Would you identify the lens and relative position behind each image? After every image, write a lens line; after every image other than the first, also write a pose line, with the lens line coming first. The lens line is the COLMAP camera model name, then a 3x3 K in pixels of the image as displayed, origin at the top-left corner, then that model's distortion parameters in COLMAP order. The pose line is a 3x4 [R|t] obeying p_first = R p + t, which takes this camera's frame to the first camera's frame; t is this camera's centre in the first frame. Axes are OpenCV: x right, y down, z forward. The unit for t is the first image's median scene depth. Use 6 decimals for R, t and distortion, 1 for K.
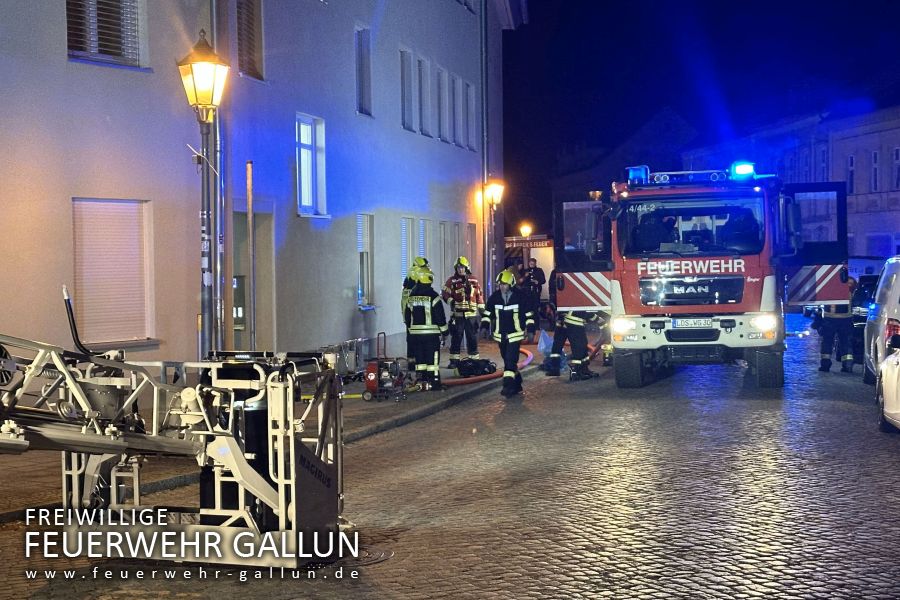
lens RADIAL K [[1290.5, 0, 461.4], [0, 1290.5, 304.2], [0, 0, 1]] dist [0.086629, -0.009564]
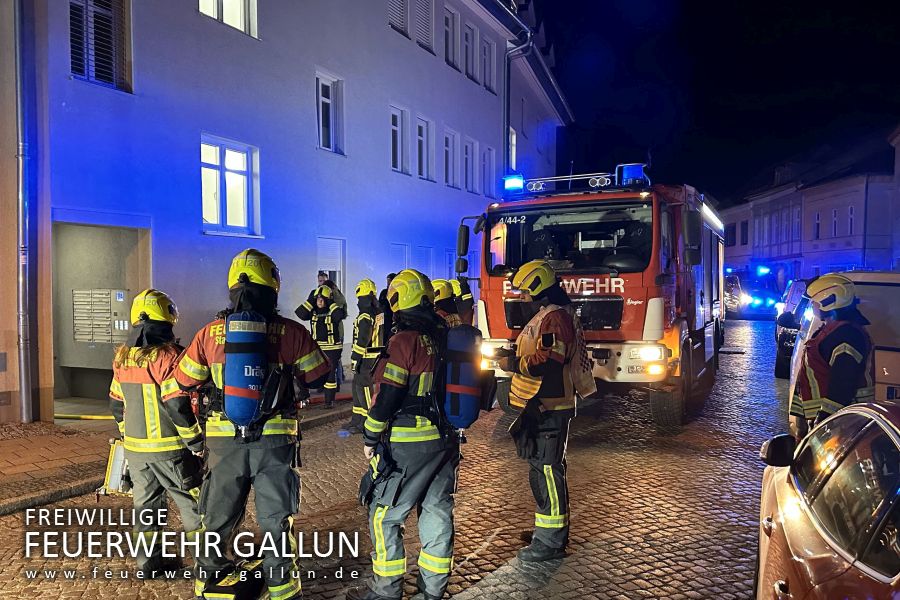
lens RADIAL K [[680.7, 0, 450.0], [0, 680.7, 300.0], [0, 0, 1]] dist [0.100903, -0.137467]
pose [[0.978544, 0.014412, -0.205532, 0.196982], [-0.015972, 0.999855, -0.005933, -0.015602], [0.205417, 0.009088, 0.978632, 0.535573]]
